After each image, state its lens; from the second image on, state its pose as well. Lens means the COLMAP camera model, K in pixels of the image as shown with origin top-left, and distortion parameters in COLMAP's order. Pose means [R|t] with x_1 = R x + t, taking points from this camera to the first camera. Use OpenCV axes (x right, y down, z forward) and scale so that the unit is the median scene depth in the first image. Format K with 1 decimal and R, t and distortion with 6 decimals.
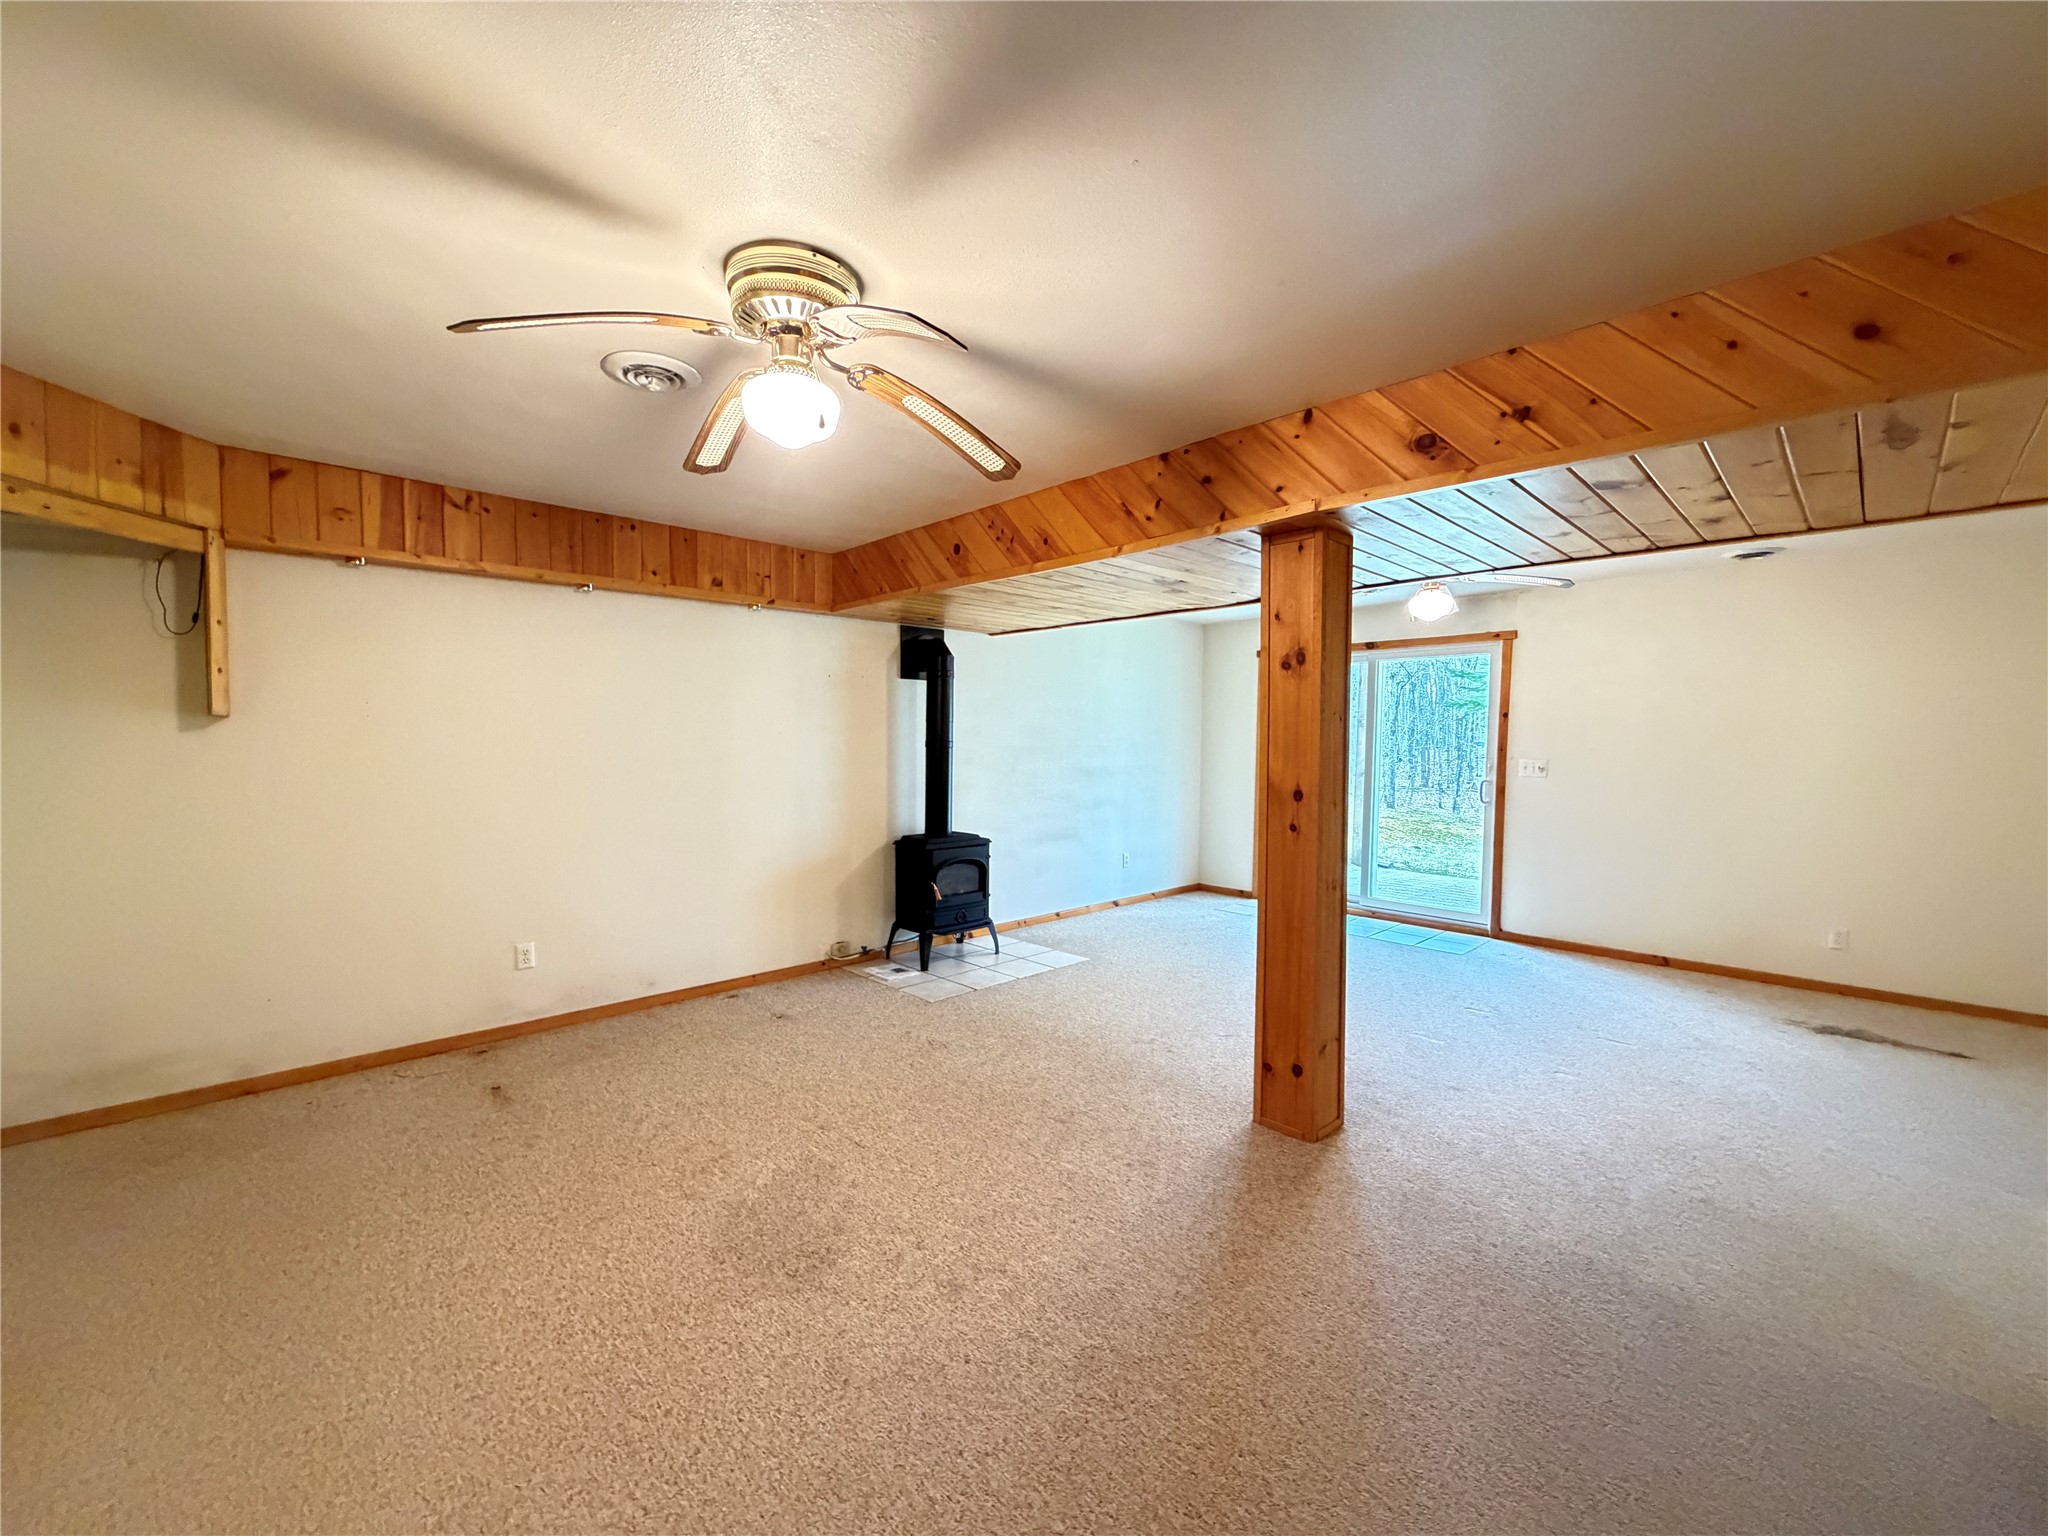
lens RADIAL K [[814.4, 0, 1017.3], [0, 814.4, 773.0], [0, 0, 1]] dist [0.000257, -0.000200]
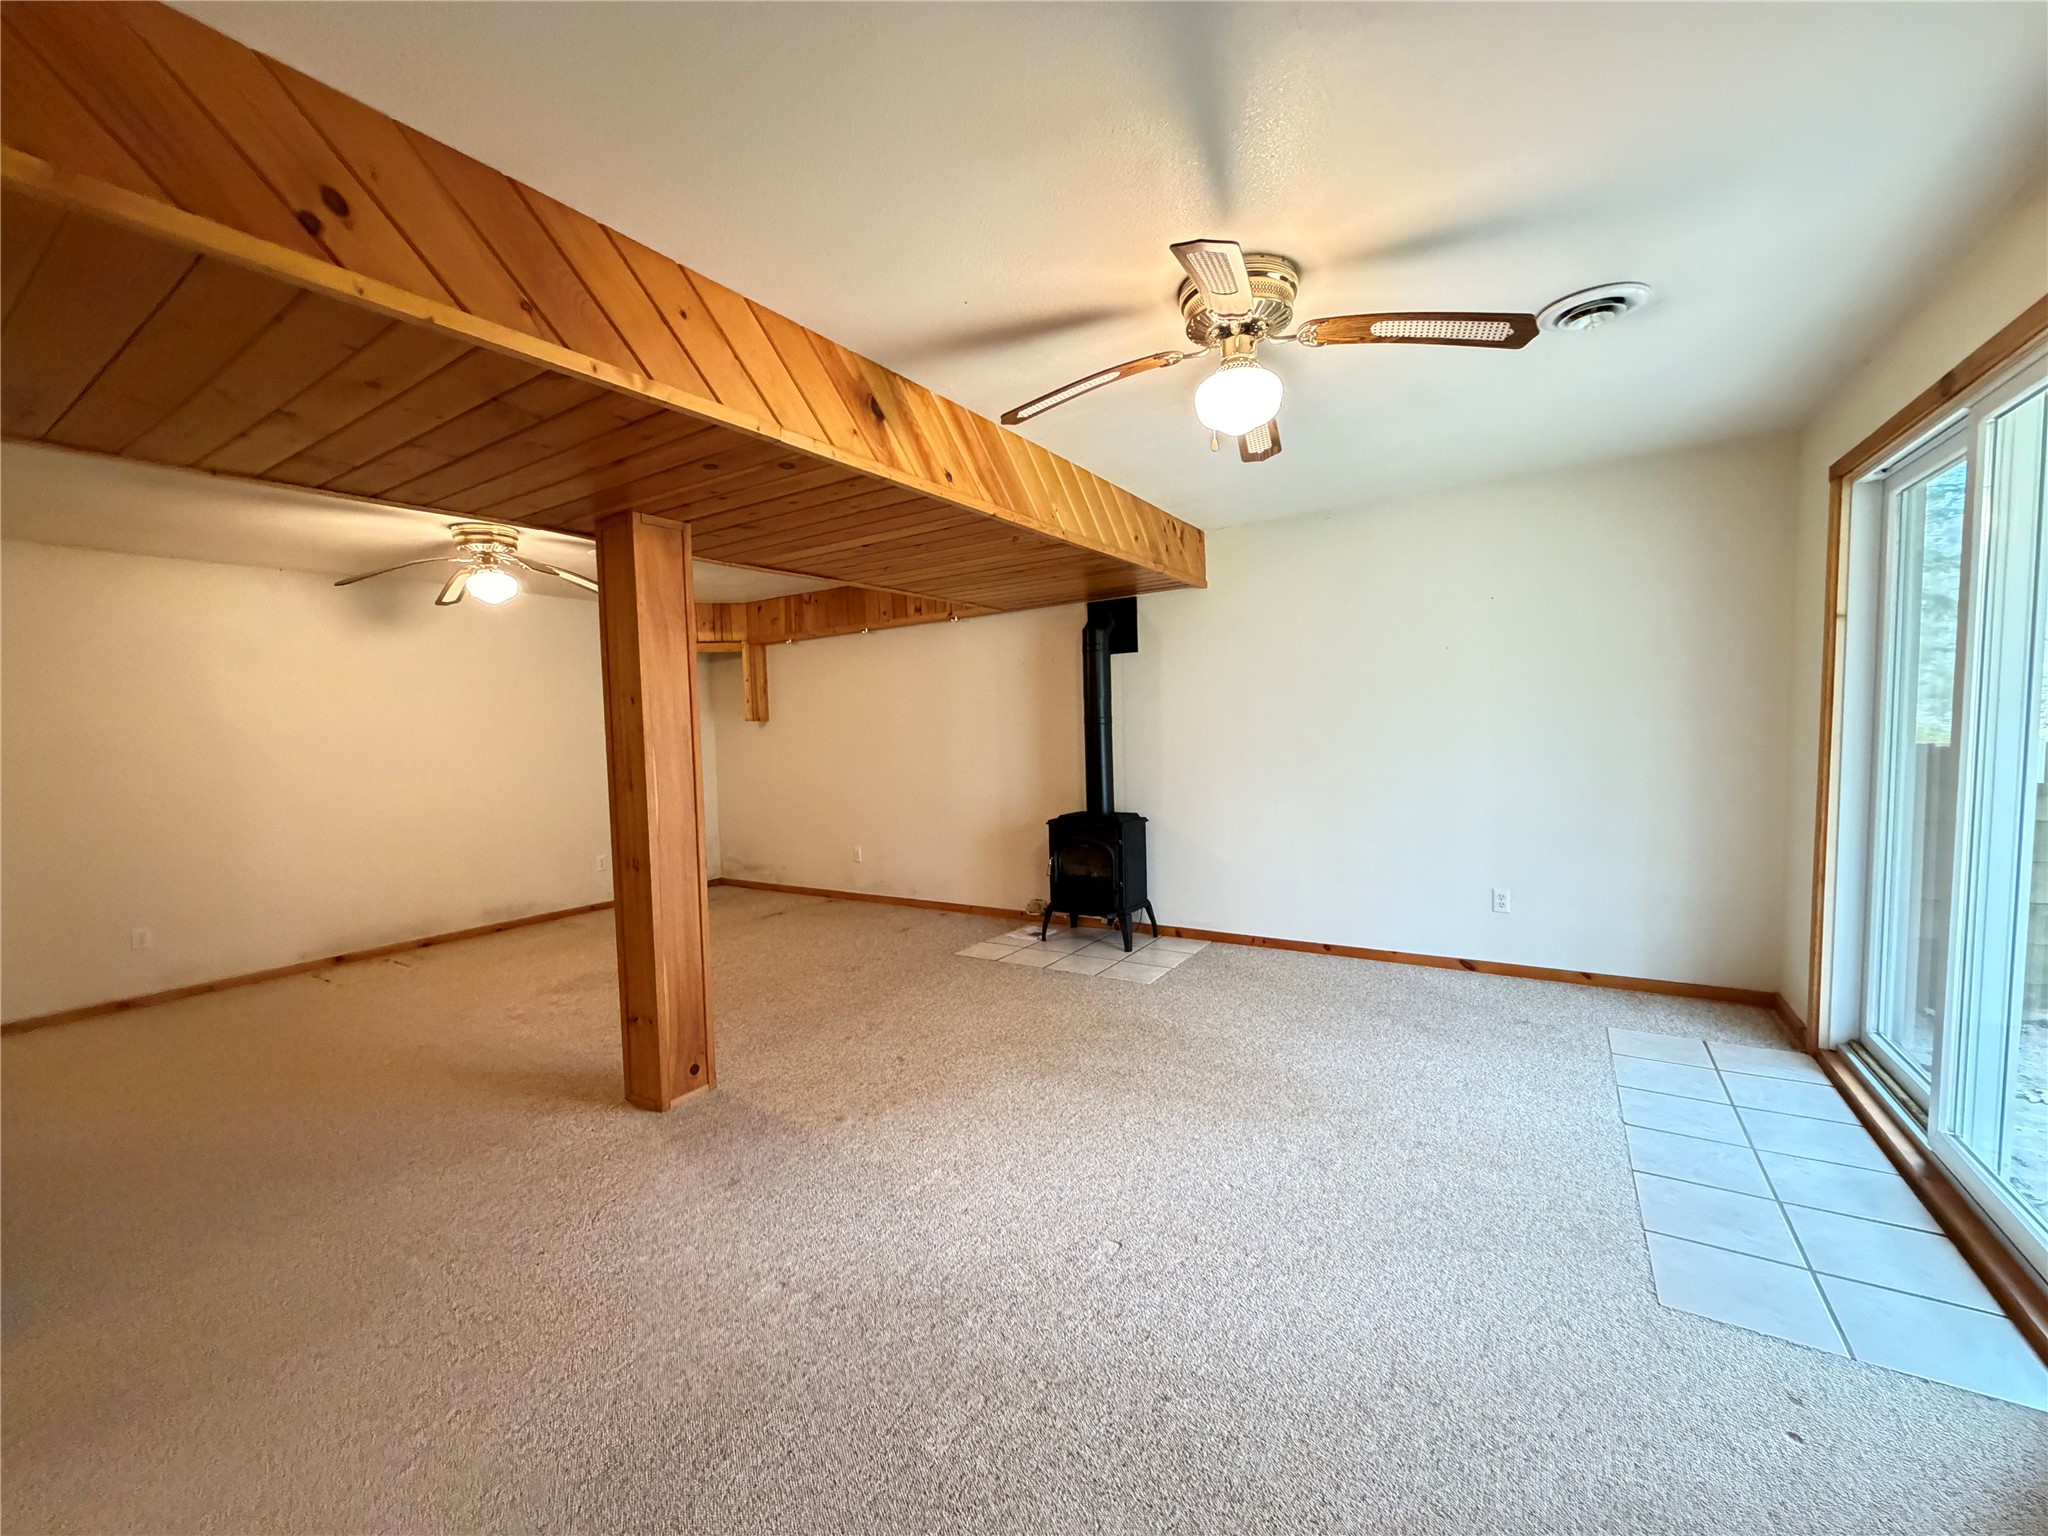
lens RADIAL K [[814.4, 0, 1027.7], [0, 814.4, 778.0], [0, 0, 1]] dist [0.000257, -0.000200]
pose [[0.245331, 0.045611, -0.968366, 1.208914], [-0.005374, 0.998941, 0.045690, -0.016304], [0.969424, -0.006005, 0.245317, 0.999373]]
